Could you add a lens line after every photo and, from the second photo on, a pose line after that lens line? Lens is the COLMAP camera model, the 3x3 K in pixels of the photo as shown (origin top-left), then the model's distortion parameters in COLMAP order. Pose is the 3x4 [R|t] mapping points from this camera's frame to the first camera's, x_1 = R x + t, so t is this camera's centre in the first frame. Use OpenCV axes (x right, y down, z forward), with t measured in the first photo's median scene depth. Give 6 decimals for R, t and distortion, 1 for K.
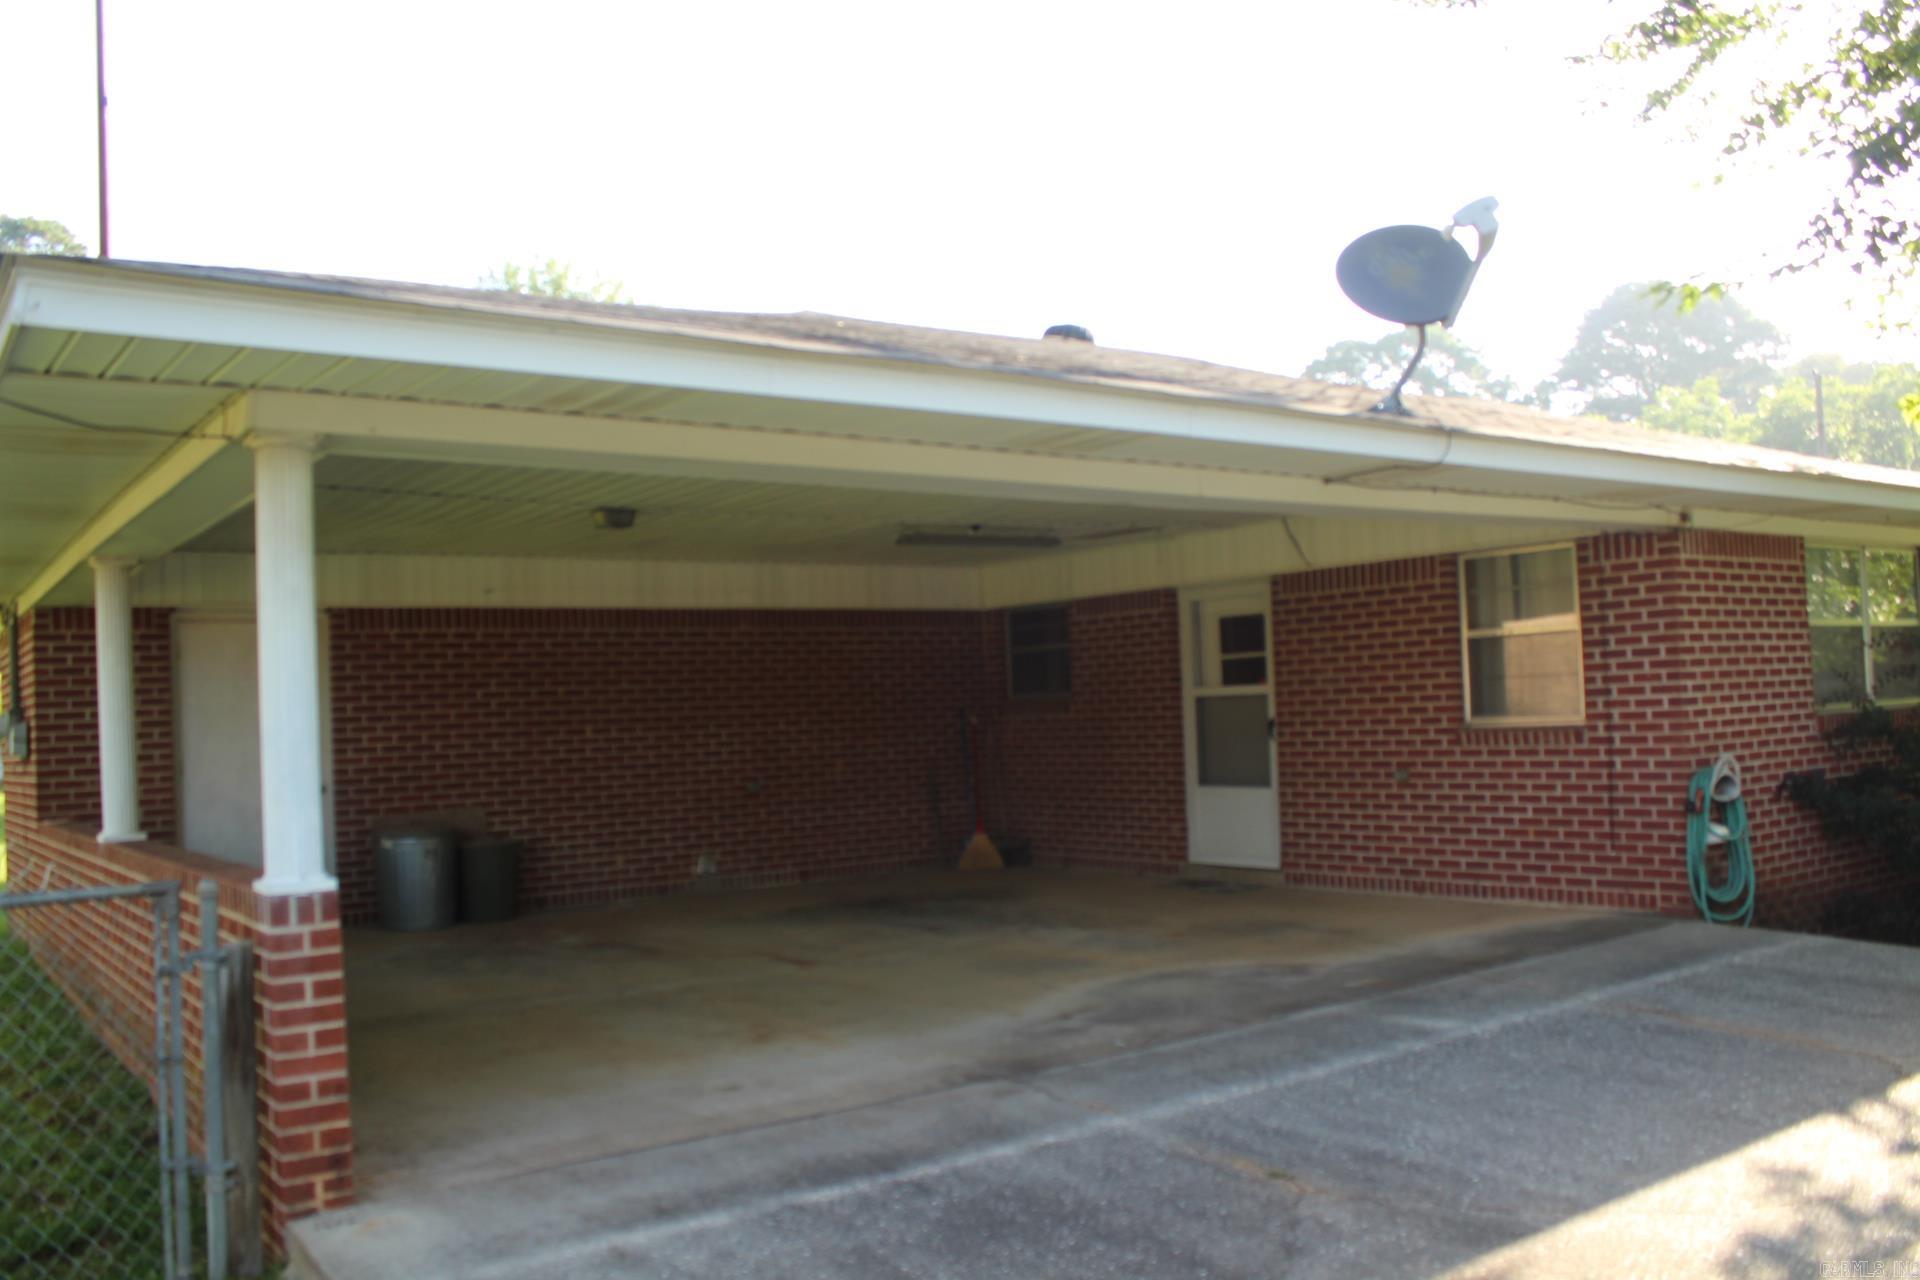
lens RADIAL K [[1570.8, 0, 960.5], [0, 1570.8, 703.5], [0, 0, 1]] dist [-0.132211, -0.000168]
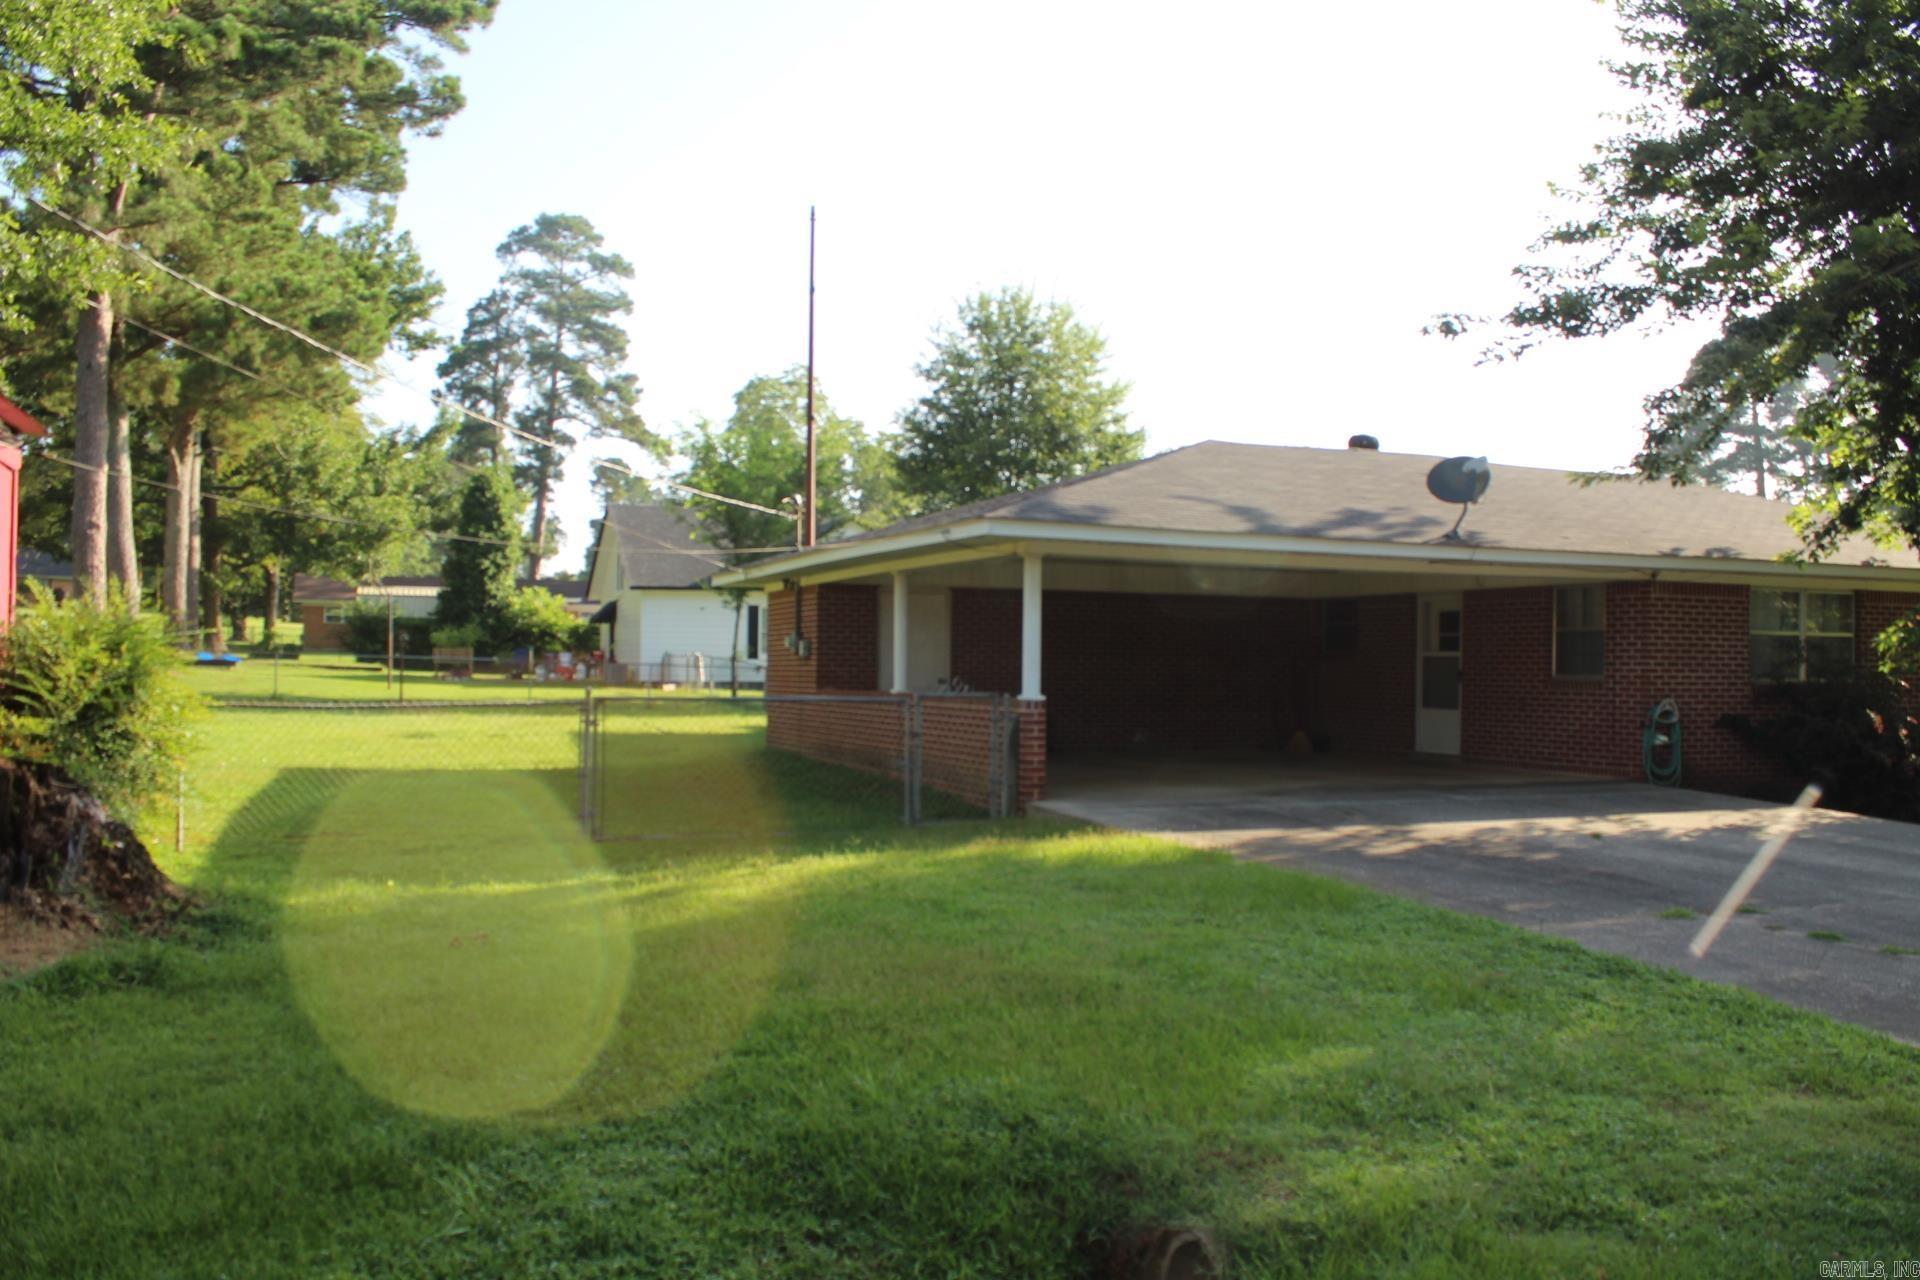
lens RADIAL K [[1570.8, 0, 960.5], [0, 1570.8, 703.5], [0, 0, 1]] dist [-0.132211, -0.000168]
pose [[0.966742, 0.057331, -0.249245, 0.101255], [-0.048728, 0.997988, 0.040558, 0.003393], [0.251069, -0.027063, 0.967591, -0.964719]]
